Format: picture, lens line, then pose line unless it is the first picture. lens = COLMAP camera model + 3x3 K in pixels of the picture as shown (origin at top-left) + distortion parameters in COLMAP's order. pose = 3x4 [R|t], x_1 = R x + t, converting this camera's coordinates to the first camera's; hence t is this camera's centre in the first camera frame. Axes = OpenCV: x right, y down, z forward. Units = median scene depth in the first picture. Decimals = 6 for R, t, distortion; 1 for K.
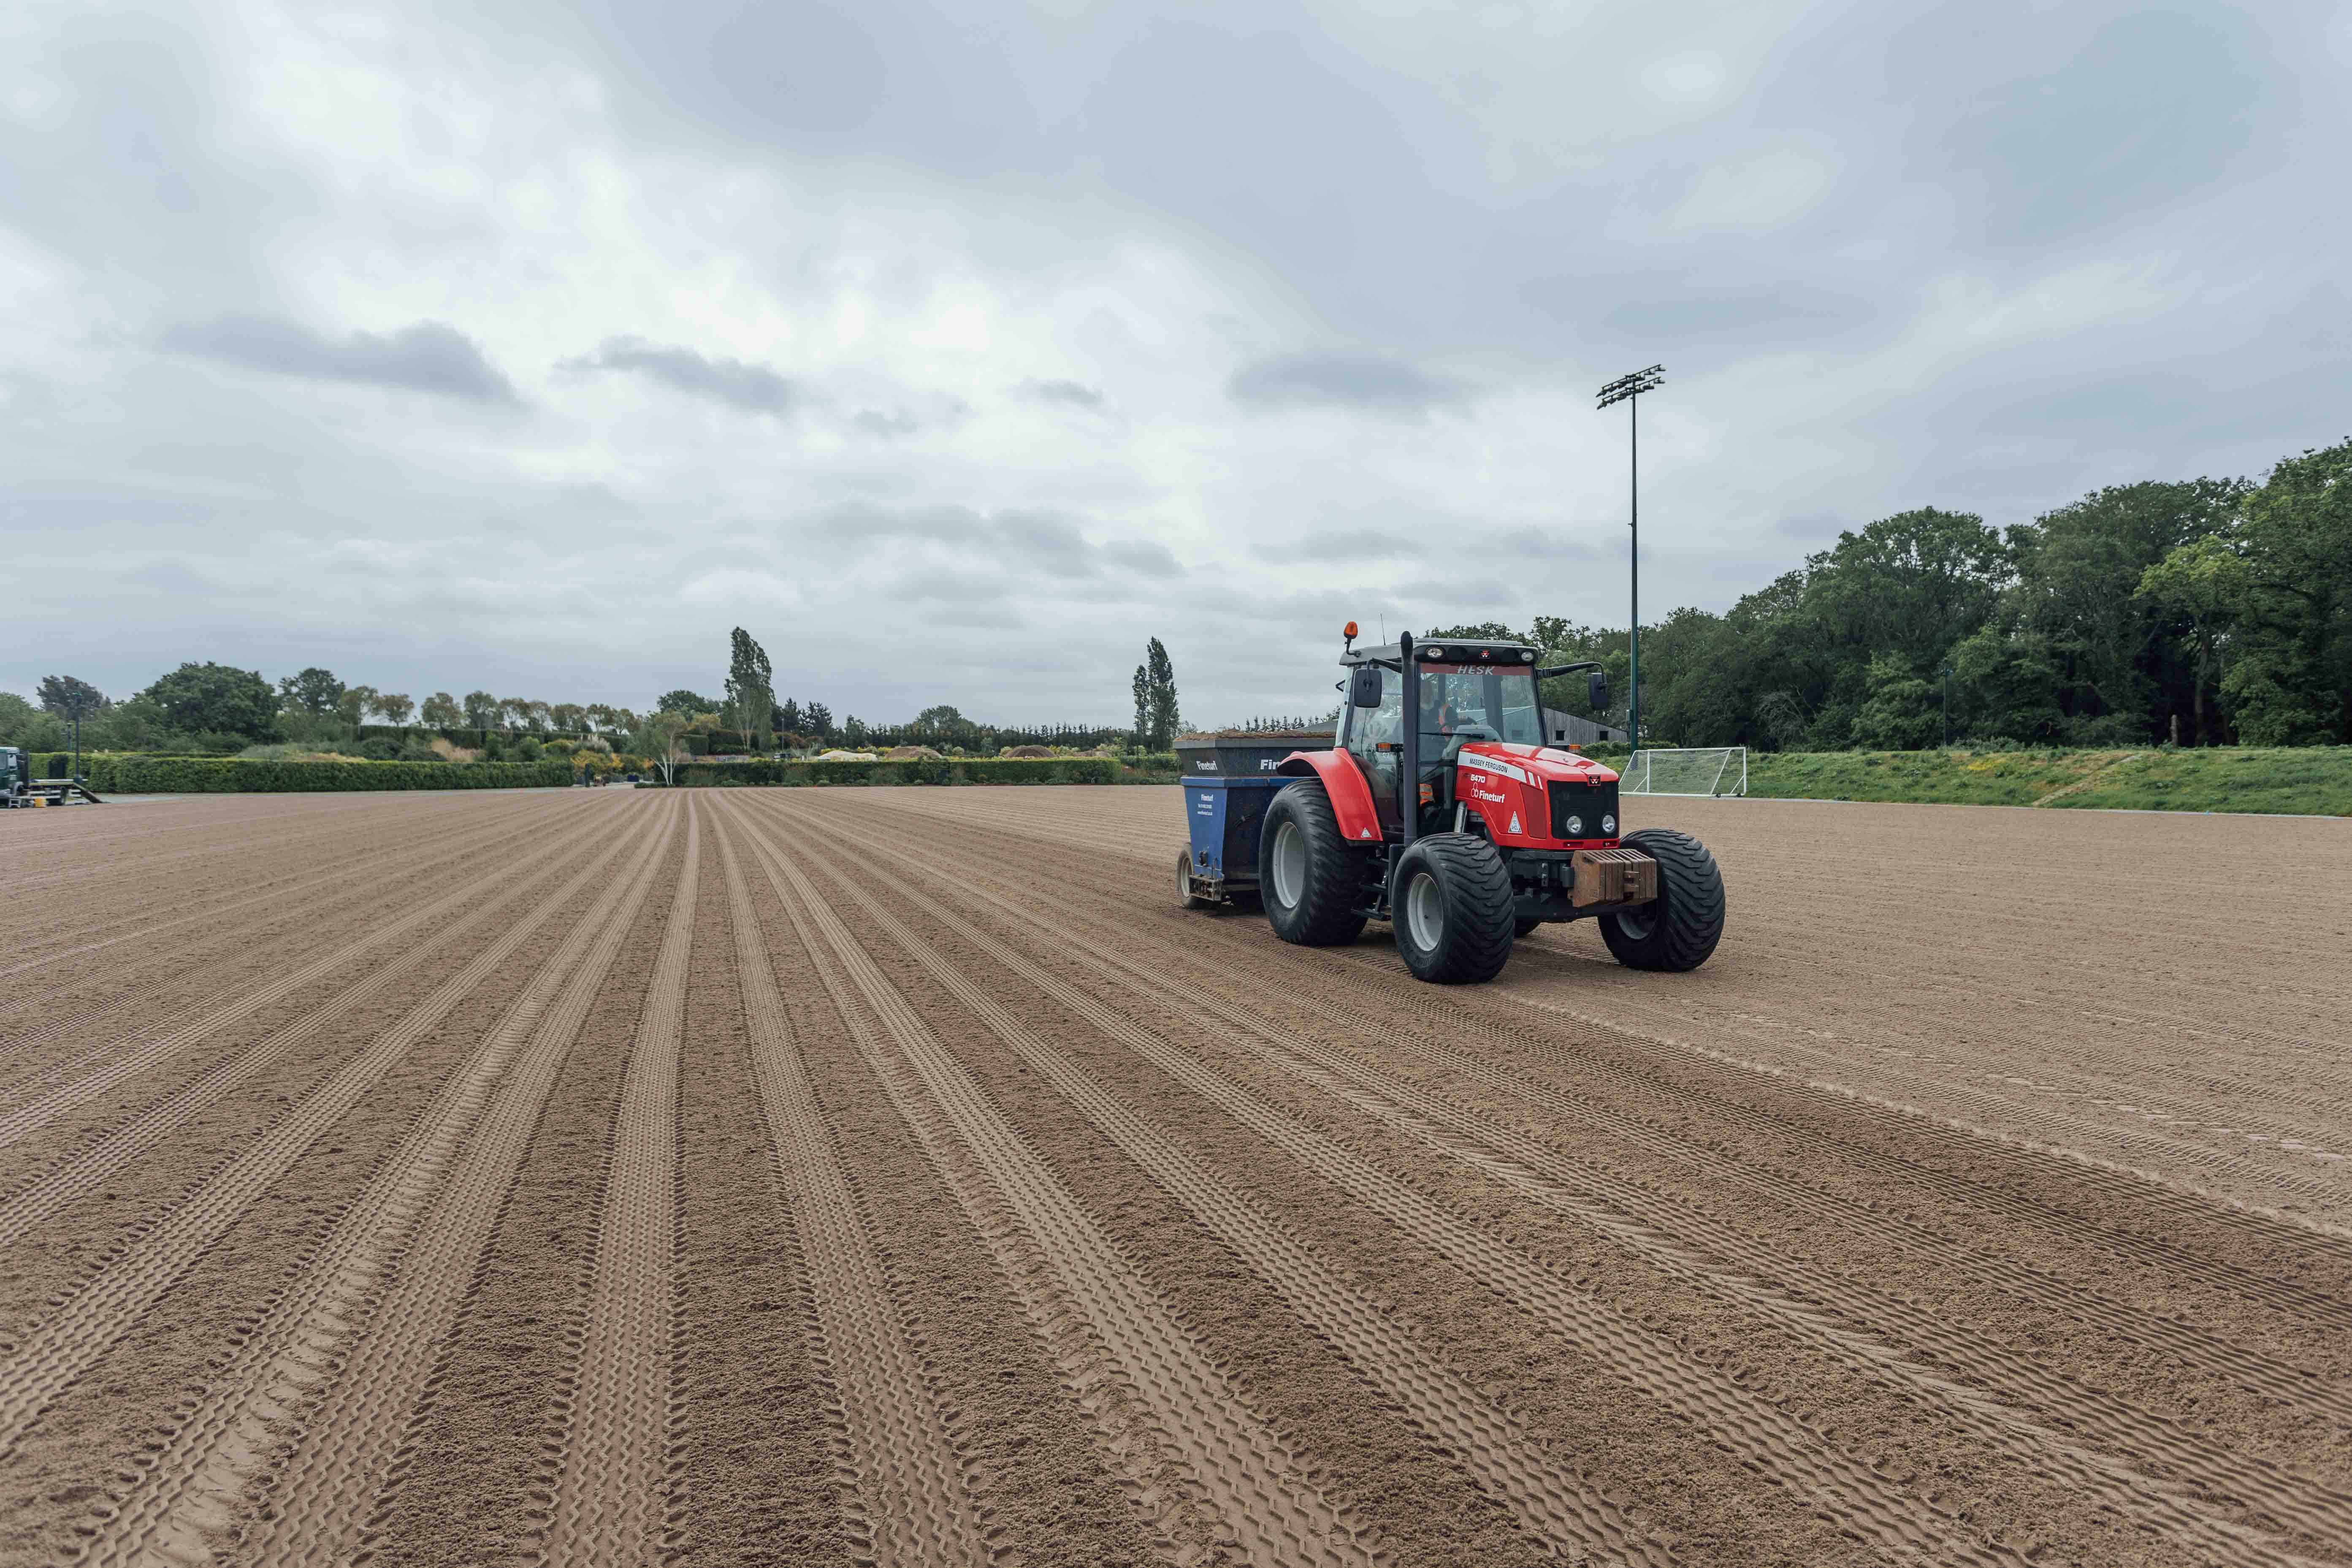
lens RADIAL K [[1496.7, 0, 1260.7], [0, 1496.7, 776.1], [0, 0, 1]] dist [-0.002999, 0.009297]
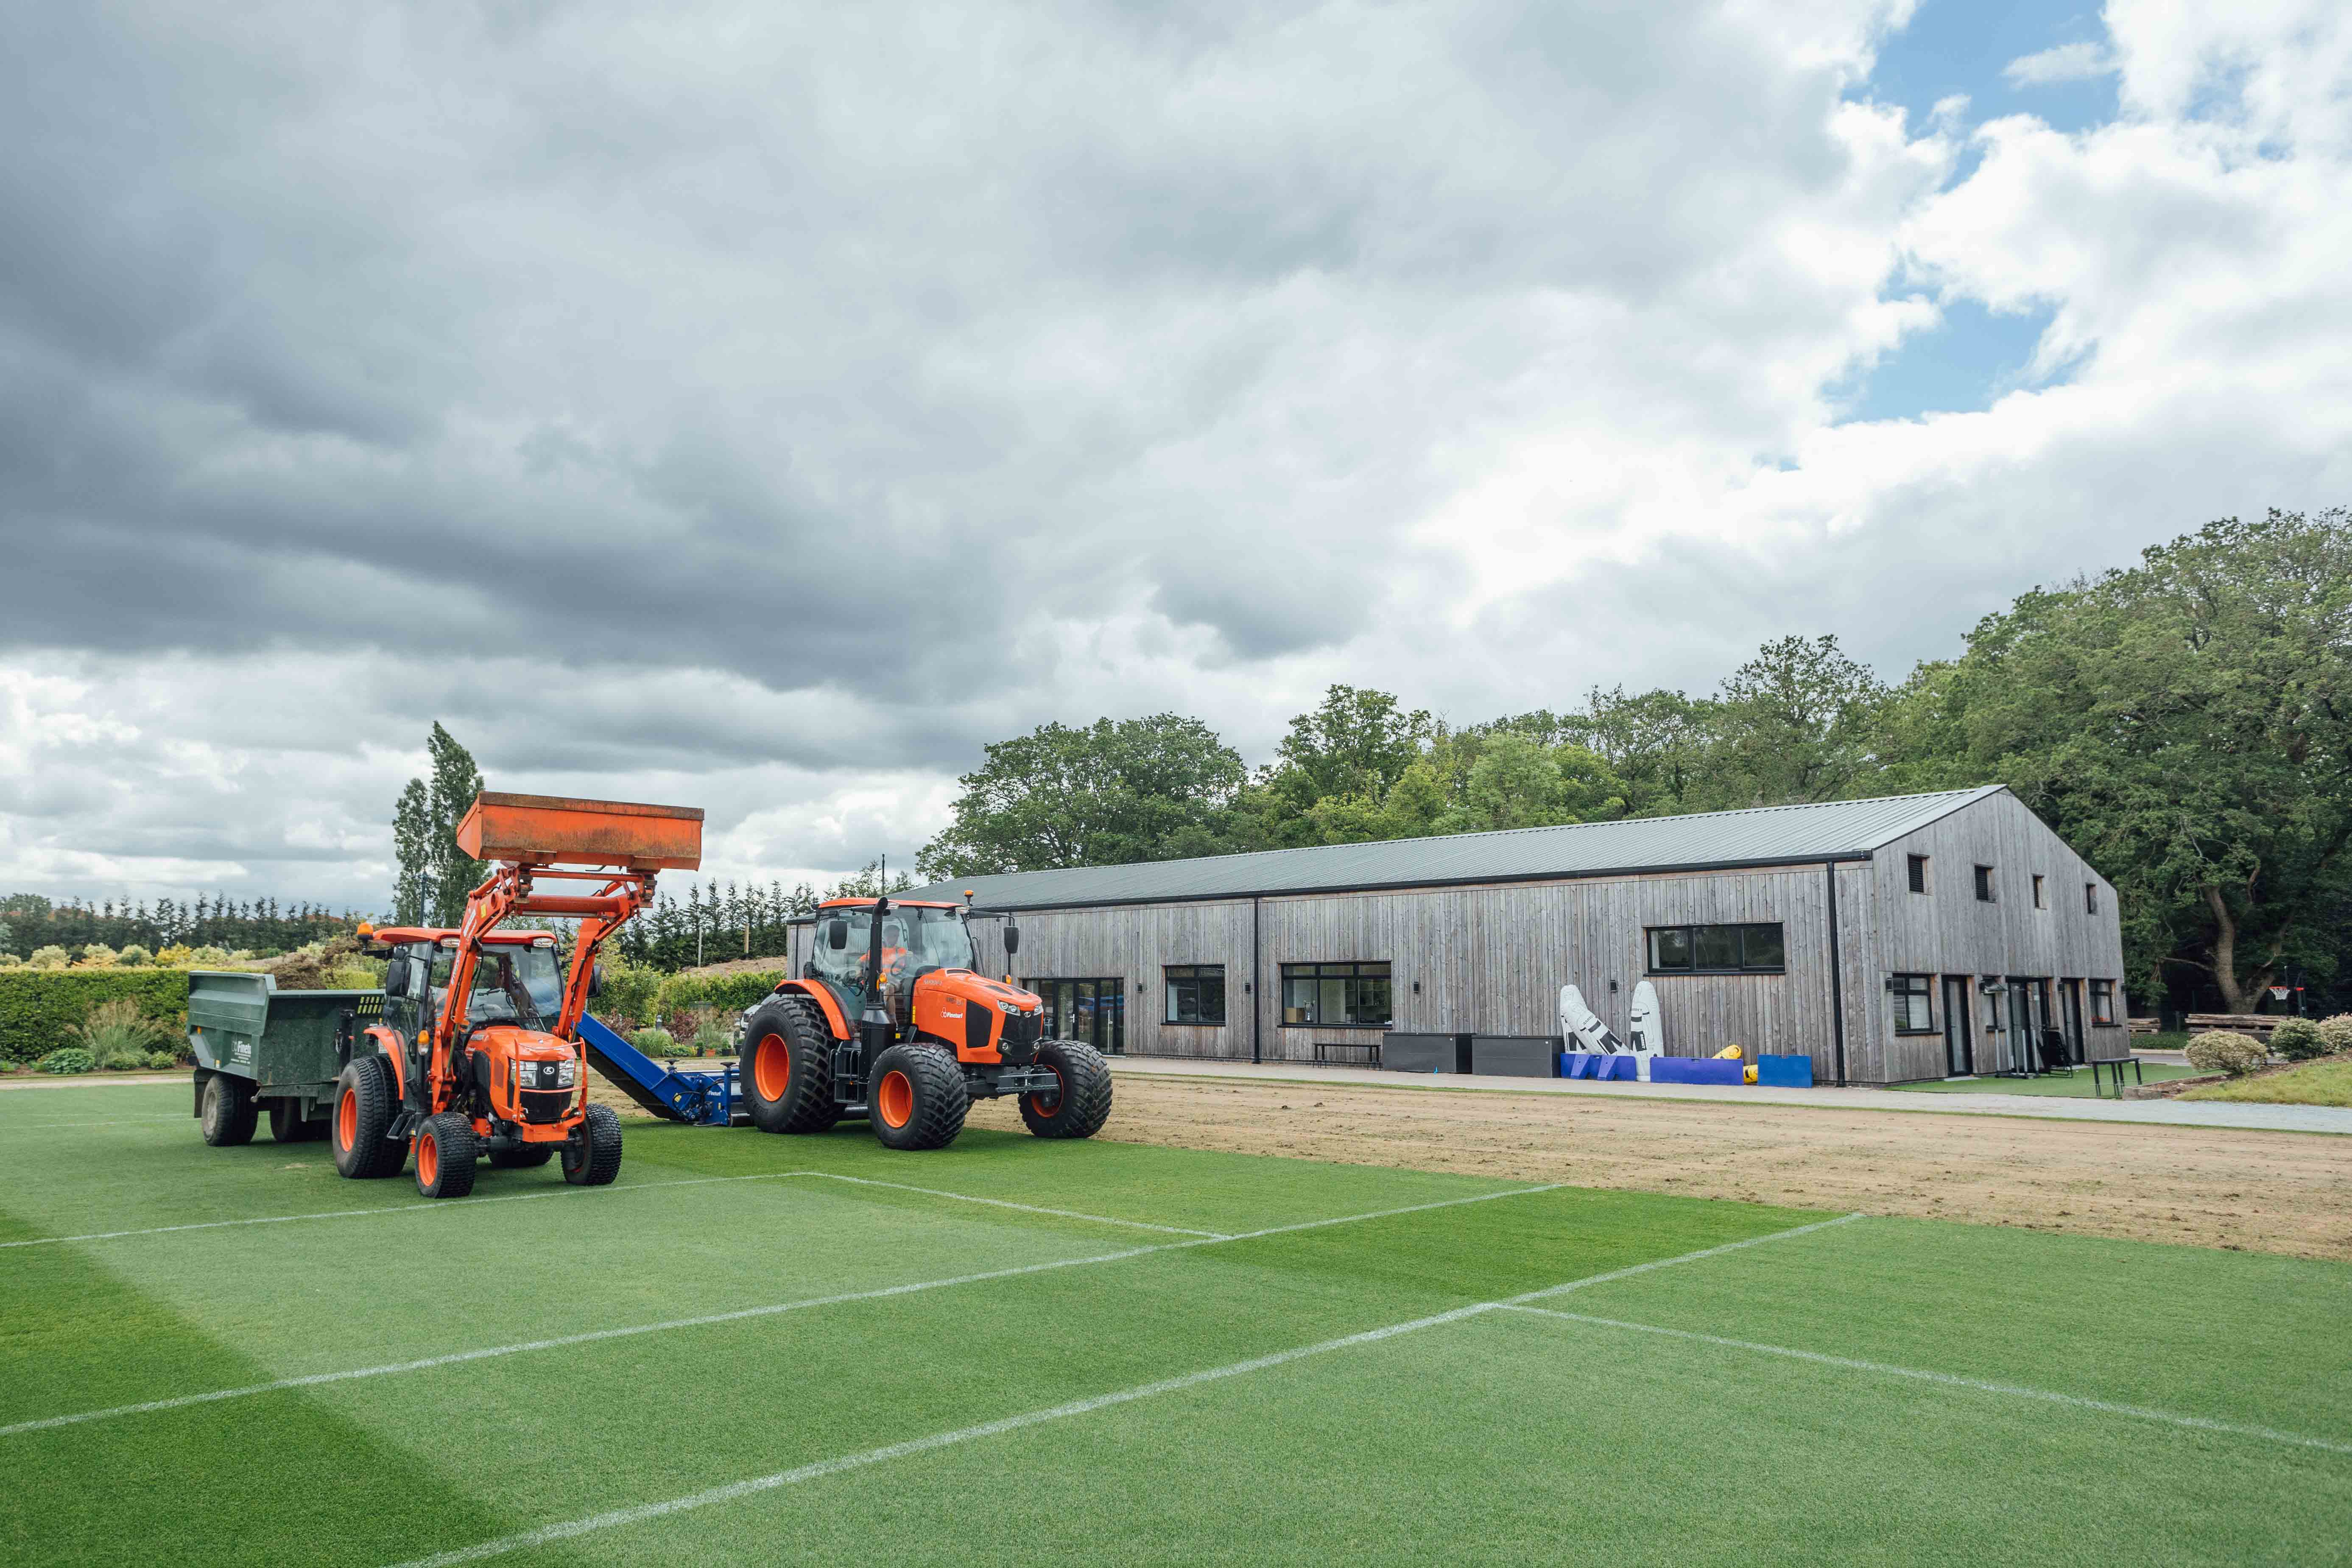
lens RADIAL K [[1480.0, 0, 1186.7], [0, 1480.0, 781.3], [0, 0, 1]] dist [-0.010181, 0.000852]
pose [[0.912408, 0.053028, 0.405833, -0.078692], [0.006137, 0.989687, -0.143115, -0.007344], [-0.409237, 0.133070, 0.902672, 0.800521]]
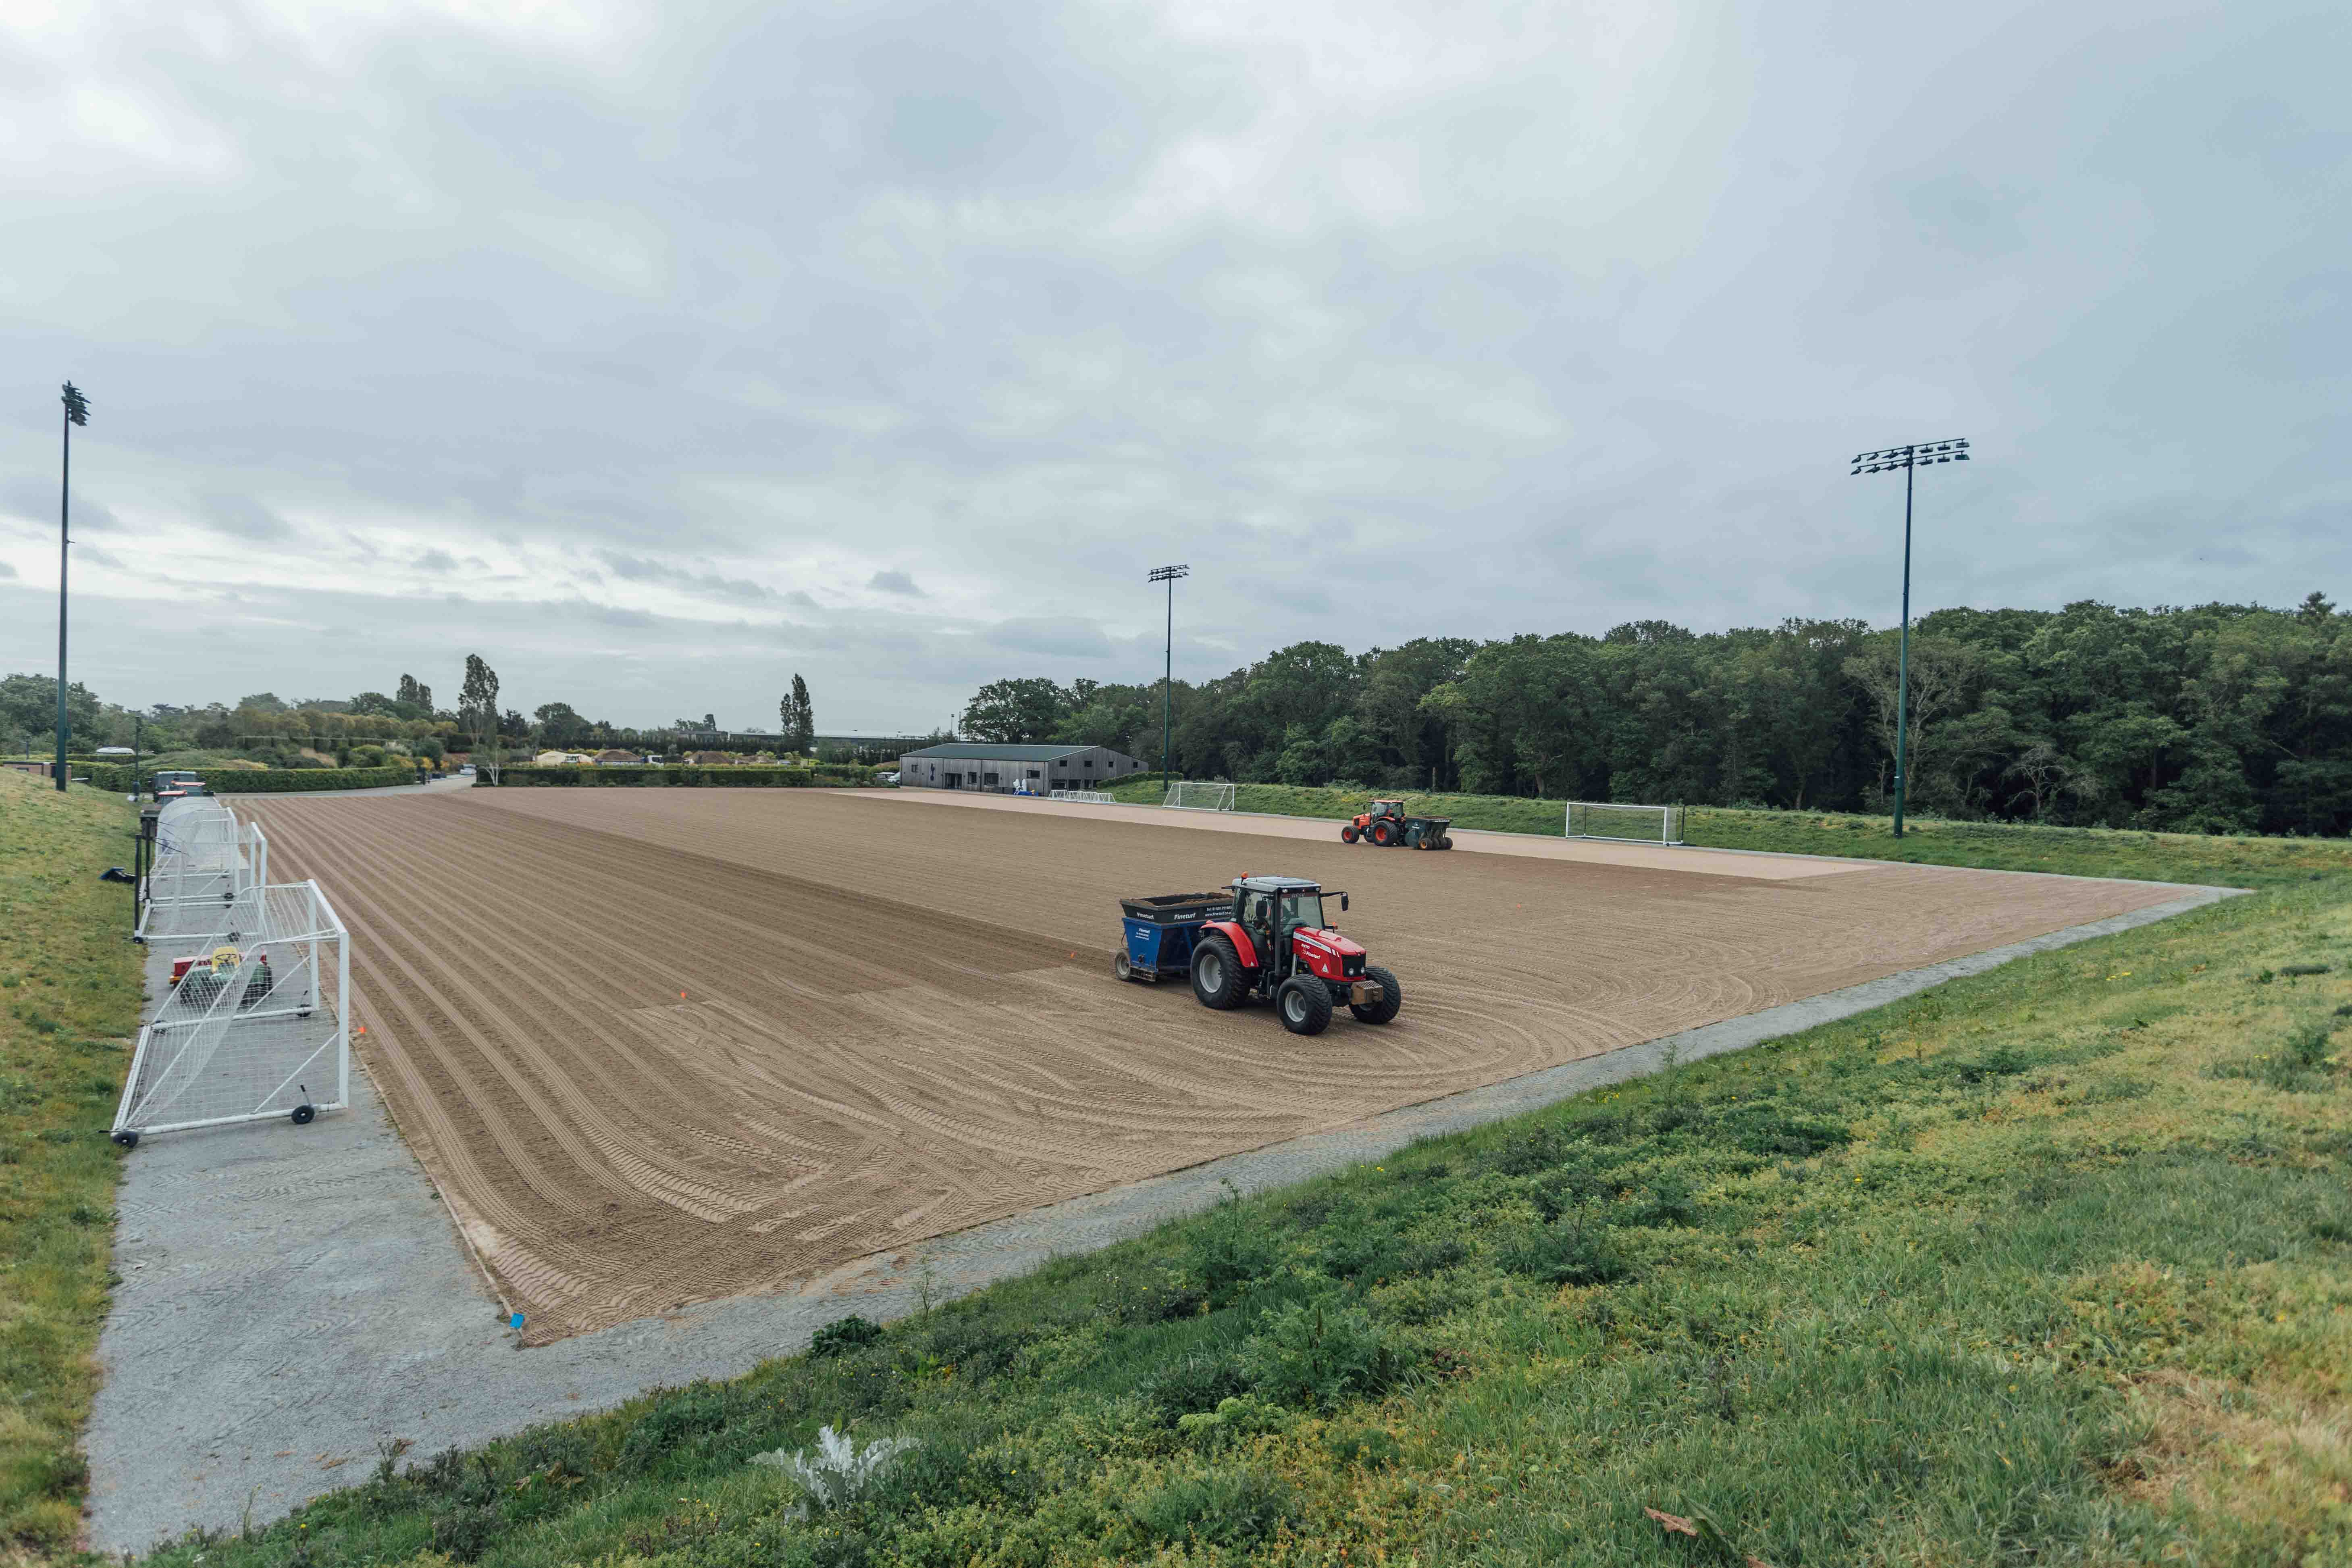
lens RADIAL K [[1202.2, 0, 1179.8], [0, 1202.2, 747.1], [0, 0, 1]] dist [-0.002642, -0.000714]
pose [[0.945507, 0.026787, 0.324497, -0.161235], [-0.023630, 0.999627, -0.013665, -0.030145], [-0.324743, 0.005253, 0.945788, -0.285071]]
